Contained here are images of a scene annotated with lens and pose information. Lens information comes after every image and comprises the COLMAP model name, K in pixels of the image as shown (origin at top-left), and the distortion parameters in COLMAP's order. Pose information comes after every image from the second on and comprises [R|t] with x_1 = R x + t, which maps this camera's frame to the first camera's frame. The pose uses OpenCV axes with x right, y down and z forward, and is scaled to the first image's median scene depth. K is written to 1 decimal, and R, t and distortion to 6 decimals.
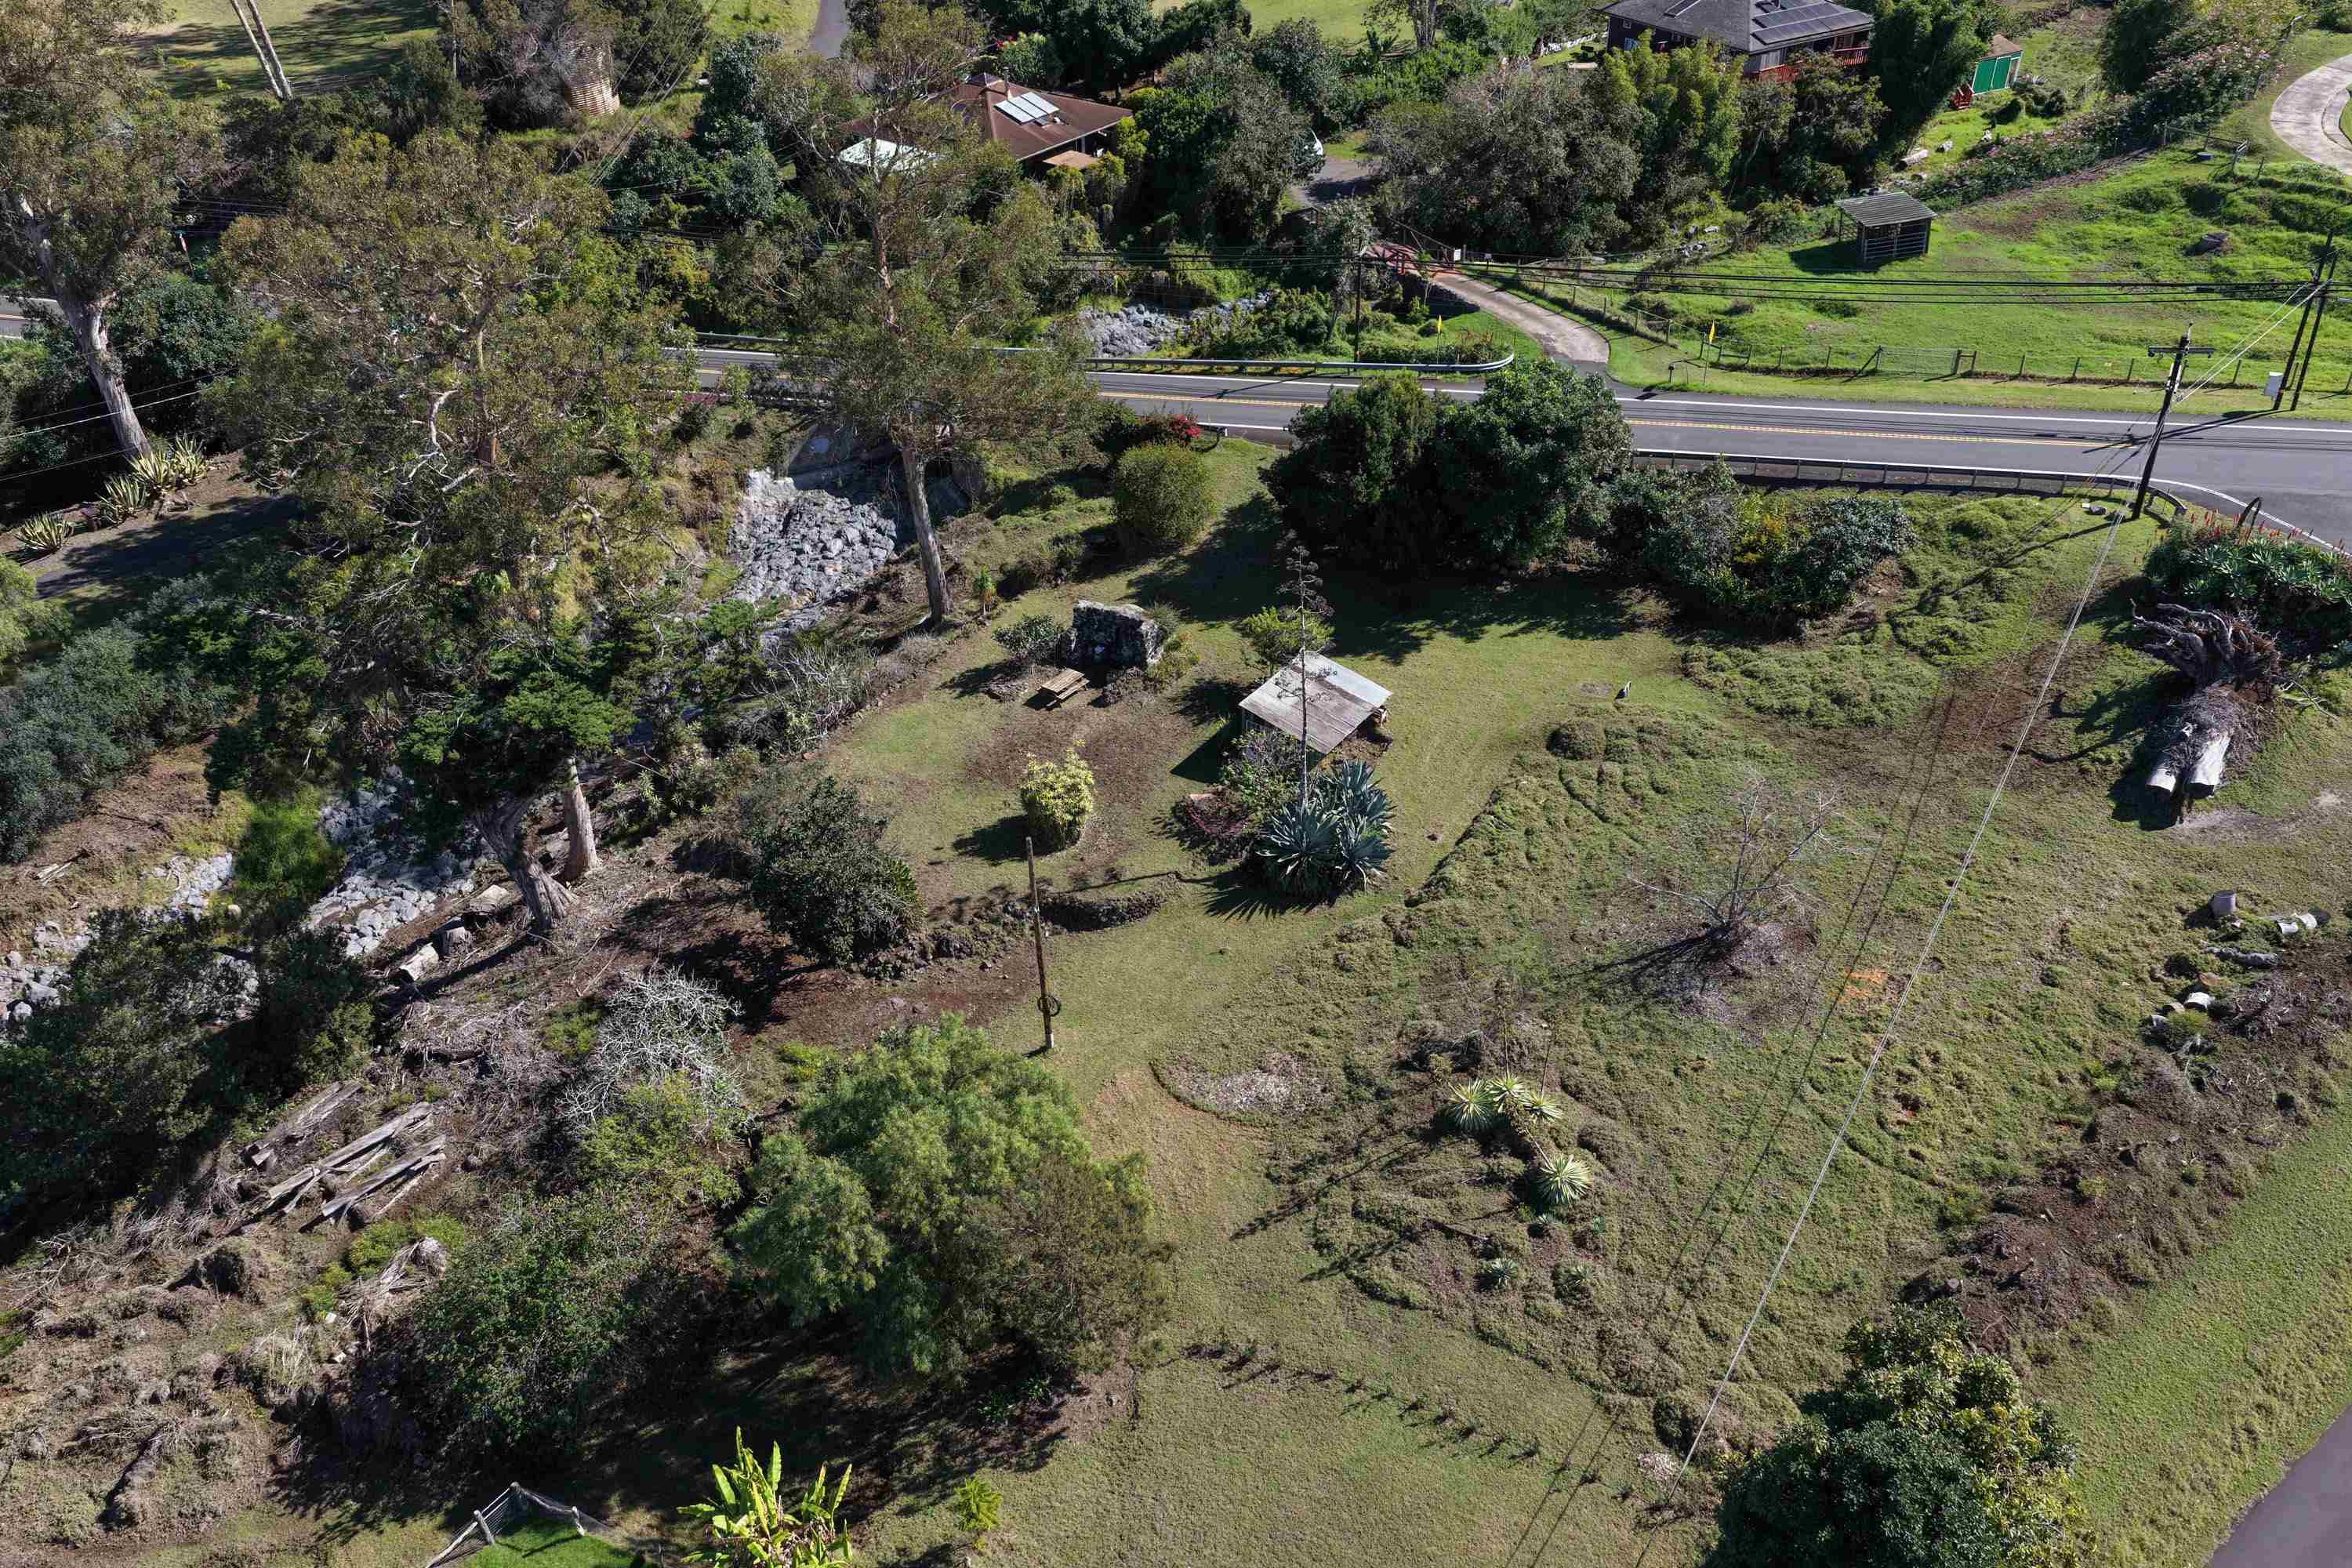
lens RADIAL K [[1947.1, 0, 1176.0], [0, 1947.1, 784.0], [0, 0, 1]] dist [-0.021633, 0.048212]
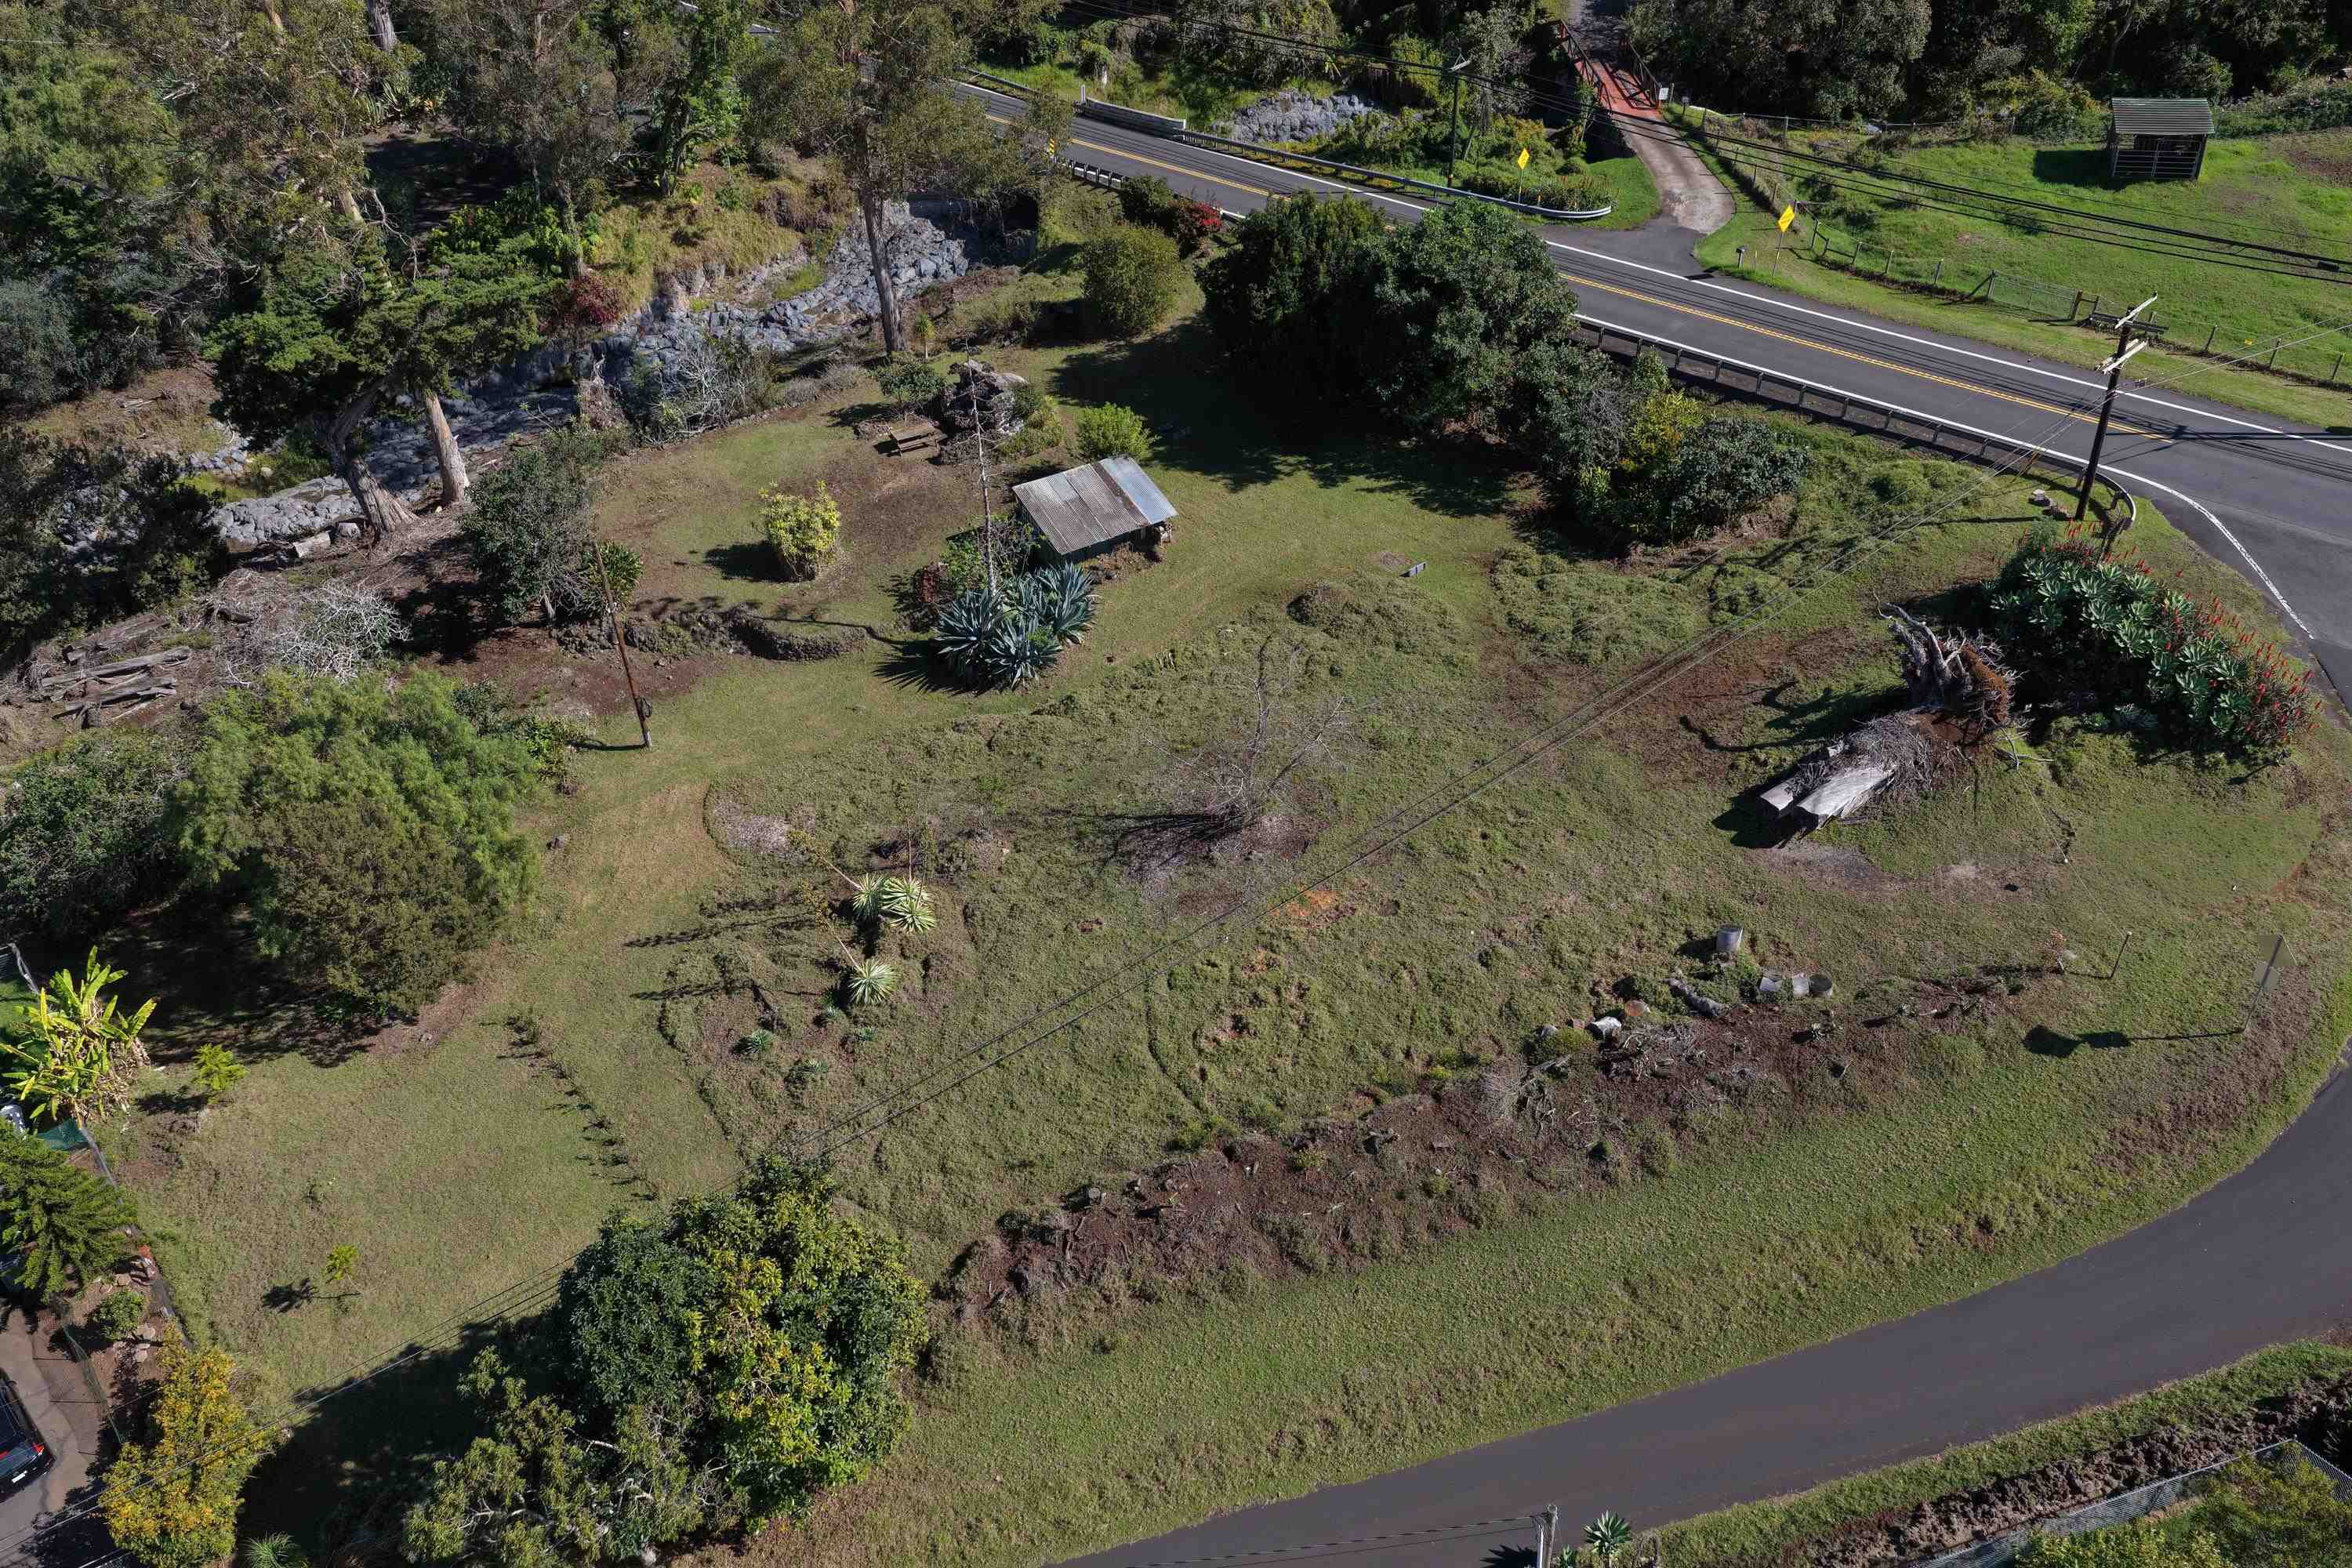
lens RADIAL K [[1947.1, 0, 1176.0], [0, 1947.1, 784.0], [0, 0, 1]] dist [-0.021633, 0.048212]
pose [[0.906518, 0.274106, -0.321078, 0.485095], [-0.239071, 0.960158, 0.144710, -0.061045], [0.347952, -0.054421, 0.935932, 0.085983]]
